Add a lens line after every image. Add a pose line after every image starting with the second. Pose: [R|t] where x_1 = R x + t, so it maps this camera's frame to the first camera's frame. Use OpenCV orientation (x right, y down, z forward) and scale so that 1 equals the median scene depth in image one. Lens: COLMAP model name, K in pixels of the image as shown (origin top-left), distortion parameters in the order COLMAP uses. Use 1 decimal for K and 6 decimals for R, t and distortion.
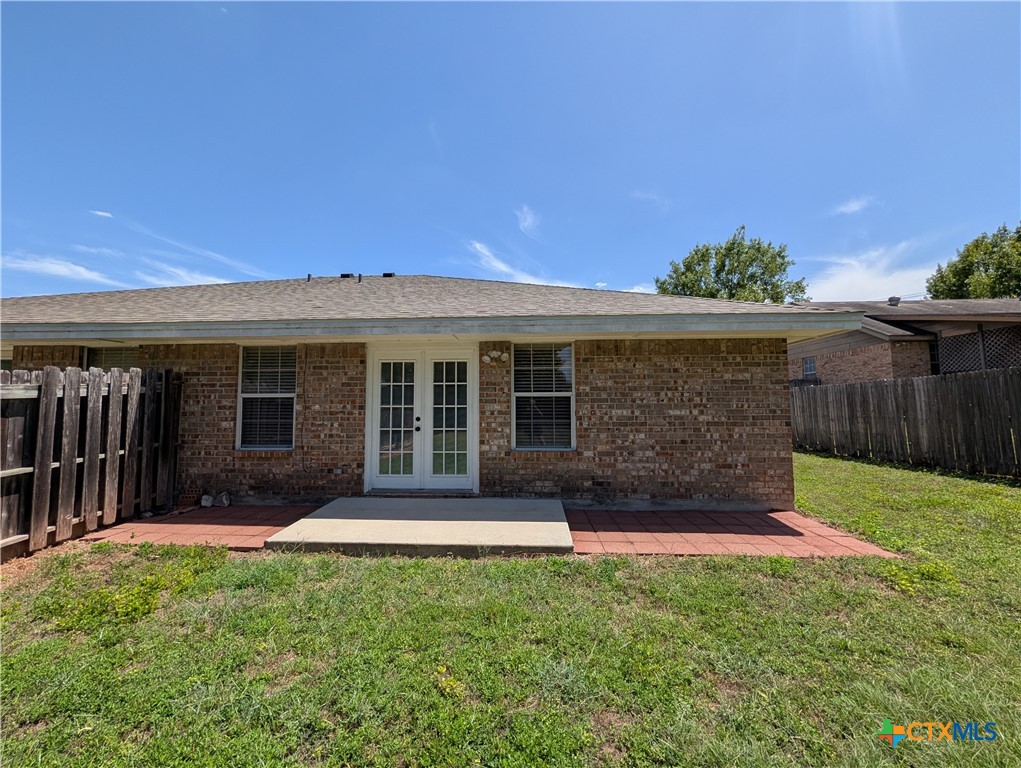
lens RADIAL K [[393.4, 0, 512.8], [0, 393.4, 380.5], [0, 0, 1]] dist [-0.001753, -0.000012]
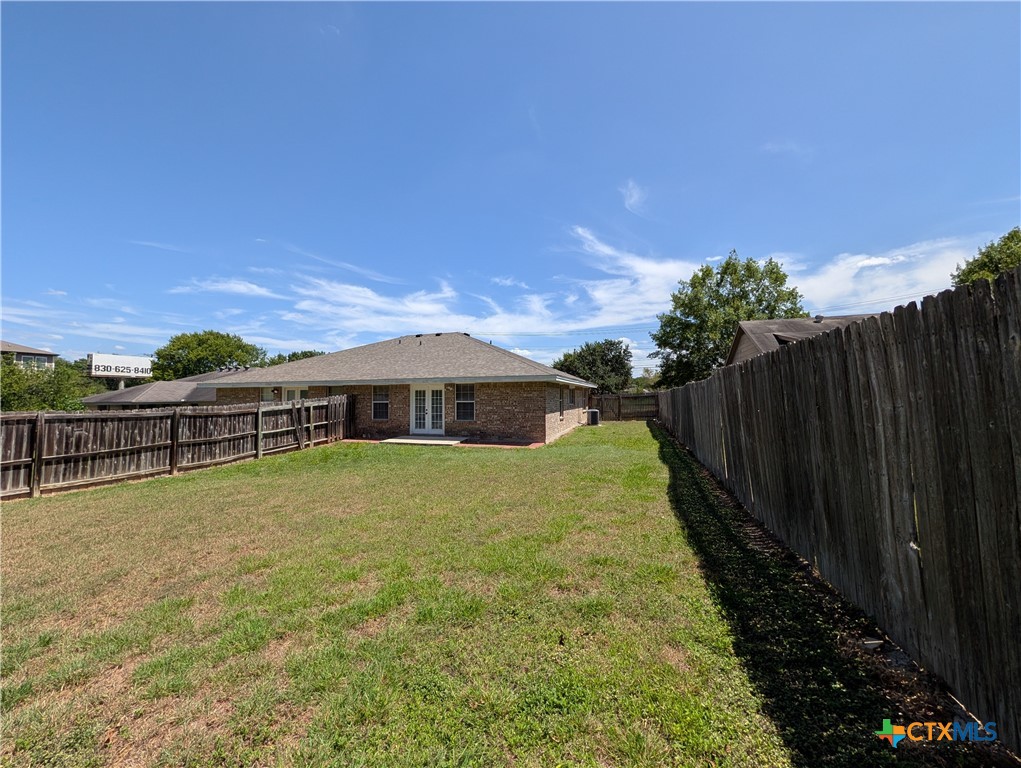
lens RADIAL K [[393.4, 0, 512.8], [0, 393.4, 380.5], [0, 0, 1]] dist [-0.001753, -0.000012]
pose [[0.965887, -0.015341, -0.258510, 1.140988], [0.022159, 0.999479, 0.023482, -0.175610], [0.258015, -0.028409, 0.965723, -1.650092]]
